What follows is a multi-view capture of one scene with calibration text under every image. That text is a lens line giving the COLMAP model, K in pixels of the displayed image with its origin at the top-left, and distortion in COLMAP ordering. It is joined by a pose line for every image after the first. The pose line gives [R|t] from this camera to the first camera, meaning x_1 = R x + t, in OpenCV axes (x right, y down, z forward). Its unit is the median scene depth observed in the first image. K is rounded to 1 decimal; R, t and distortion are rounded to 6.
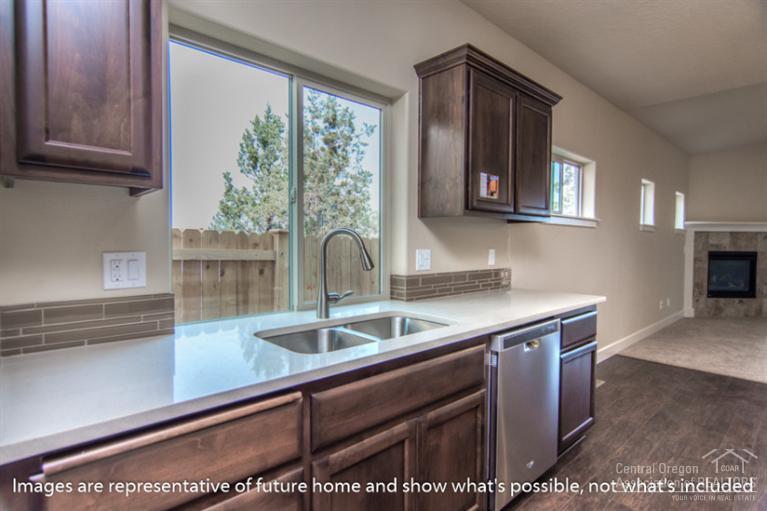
lens RADIAL K [[402.3, 0, 376.3], [0, 402.3, 254.4], [0, 0, 1]] dist [-0.001734, 0.000830]
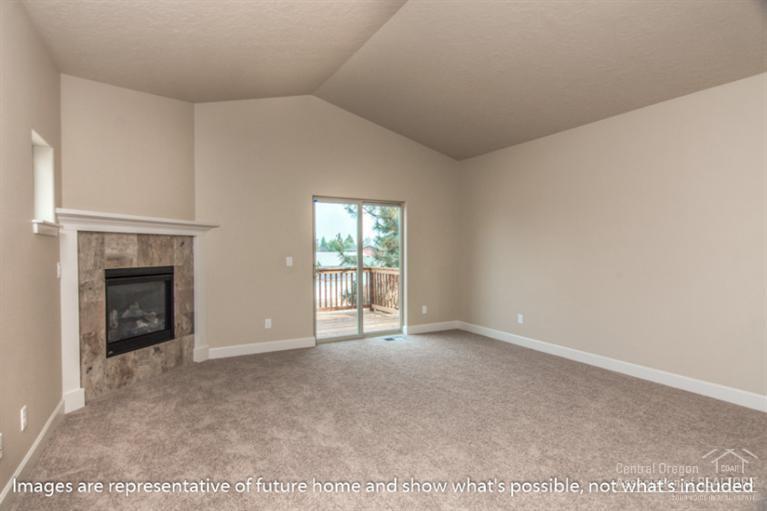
lens RADIAL K [[402.3, 0, 376.3], [0, 402.3, 254.4], [0, 0, 1]] dist [-0.001734, 0.000830]
pose [[0.243599, -0.019723, 0.969675, 0.404654], [0.039616, 0.999161, 0.010370, -0.018994], [-0.969067, 0.035888, 0.244176, 0.528239]]
